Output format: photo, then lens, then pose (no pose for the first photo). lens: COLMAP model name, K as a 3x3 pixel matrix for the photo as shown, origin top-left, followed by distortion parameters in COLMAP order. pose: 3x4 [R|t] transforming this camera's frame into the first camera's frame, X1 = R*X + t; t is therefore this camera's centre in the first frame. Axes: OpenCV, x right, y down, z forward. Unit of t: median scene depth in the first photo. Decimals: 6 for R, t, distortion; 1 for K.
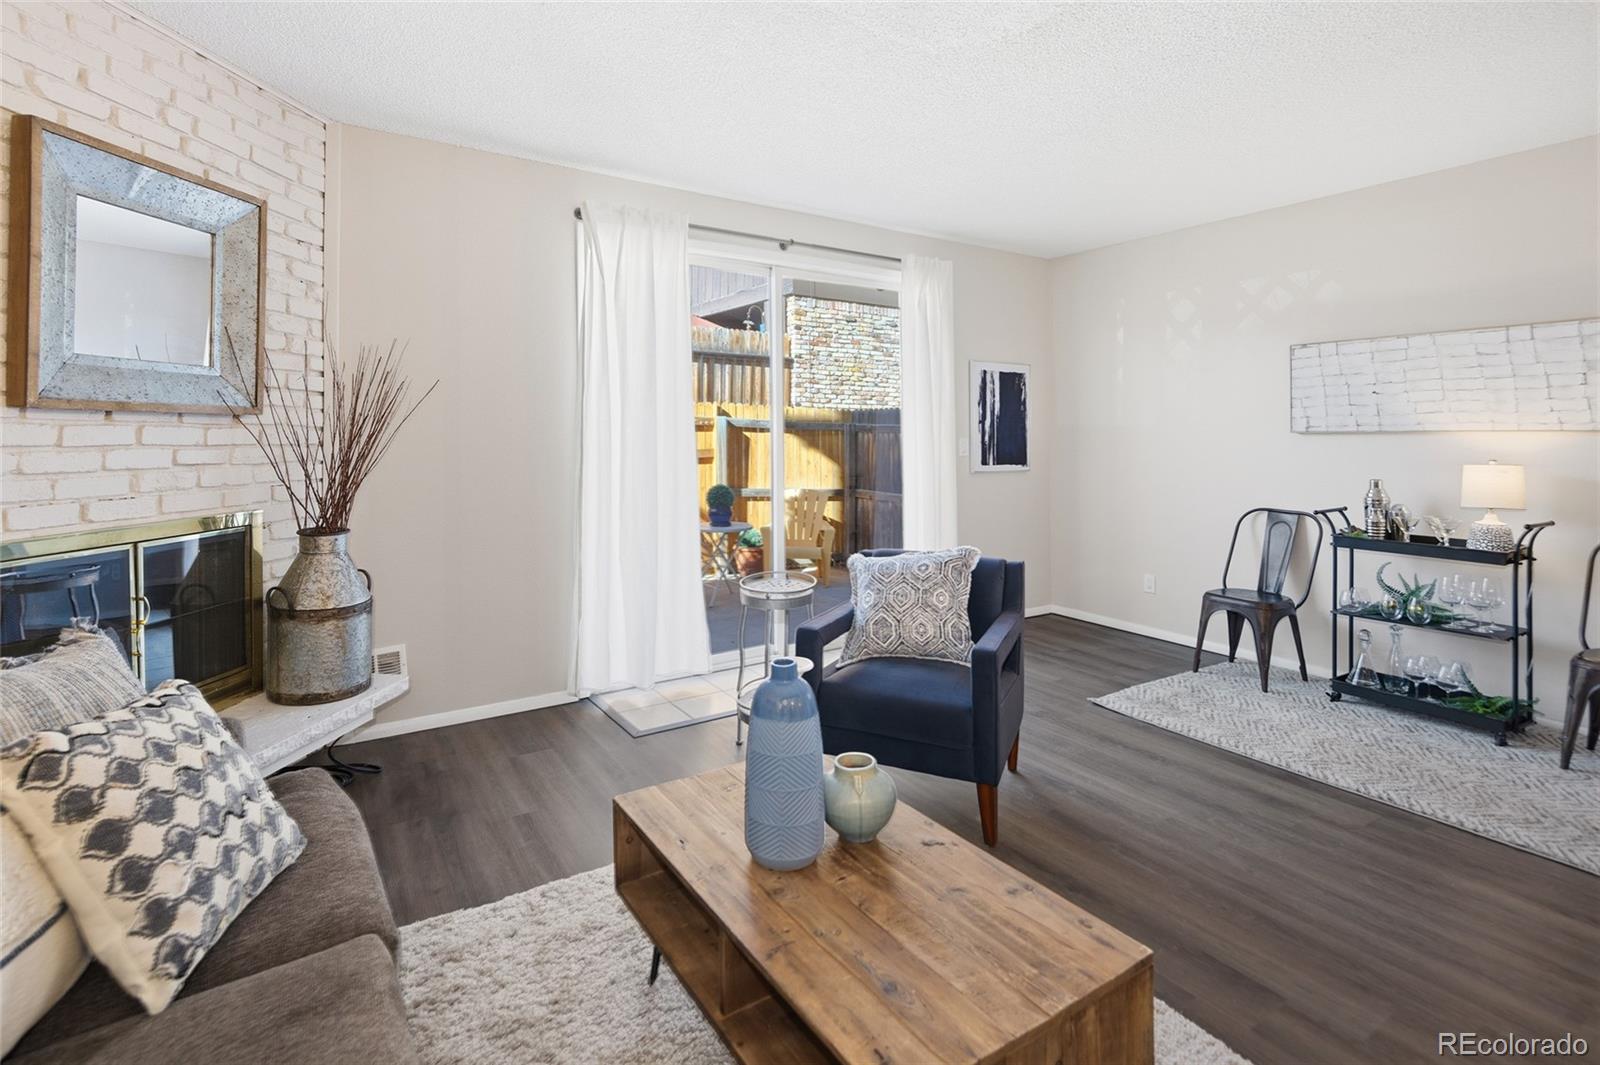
lens RADIAL K [[775.8, 0, 793.8], [0, 775.8, 419.9], [0, 0, 1]] dist [0.004991, -0.004941]
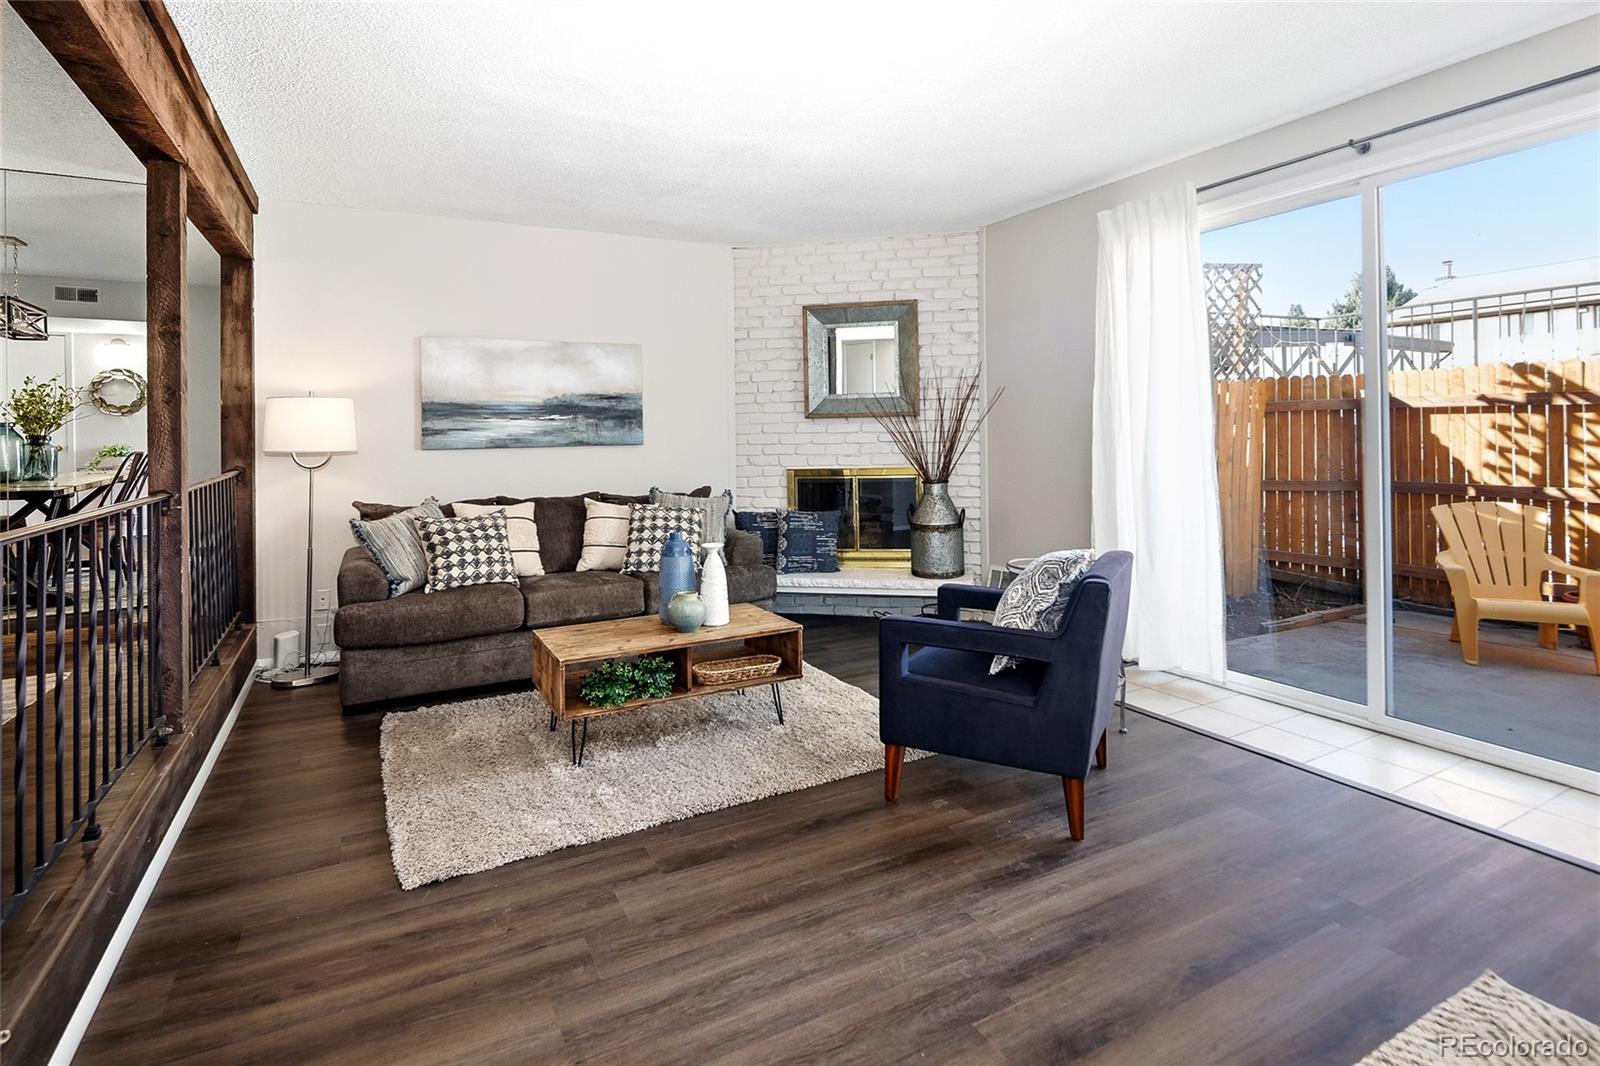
lens RADIAL K [[782.8, 0, 771.8], [0, 782.8, 426.3], [0, 0, 1]] dist [-0.002075, -0.000457]
pose [[-0.105865, -0.011031, -0.994319, 0.947799], [0.034745, 0.999287, -0.014785, 0.026471], [0.993773, -0.036113, -0.105406, 0.672723]]
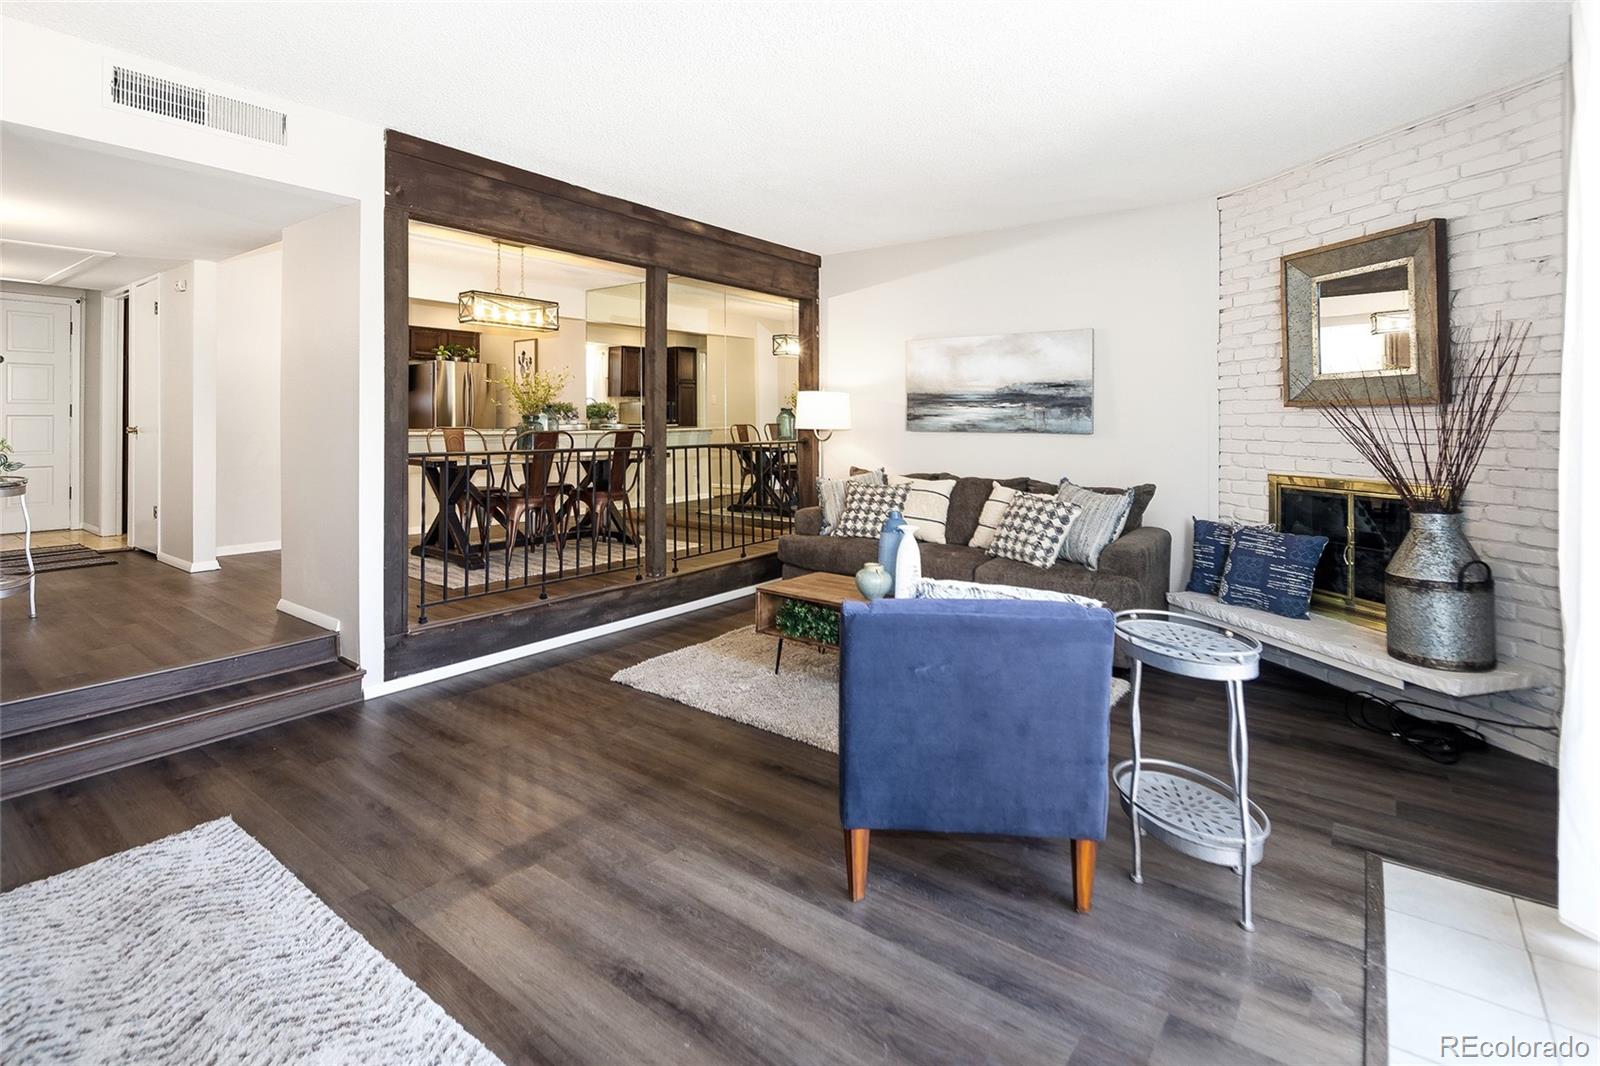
lens RADIAL K [[760.0, 0, 773.2], [0, 760.0, 411.2], [0, 0, 1]] dist [0.011607, -0.014593]
pose [[-0.946656, -0.016574, -0.321818, 0.488501], [-0.006824, 0.999484, -0.031400, 0.036920], [0.322172, -0.027529, -0.946281, 1.380064]]
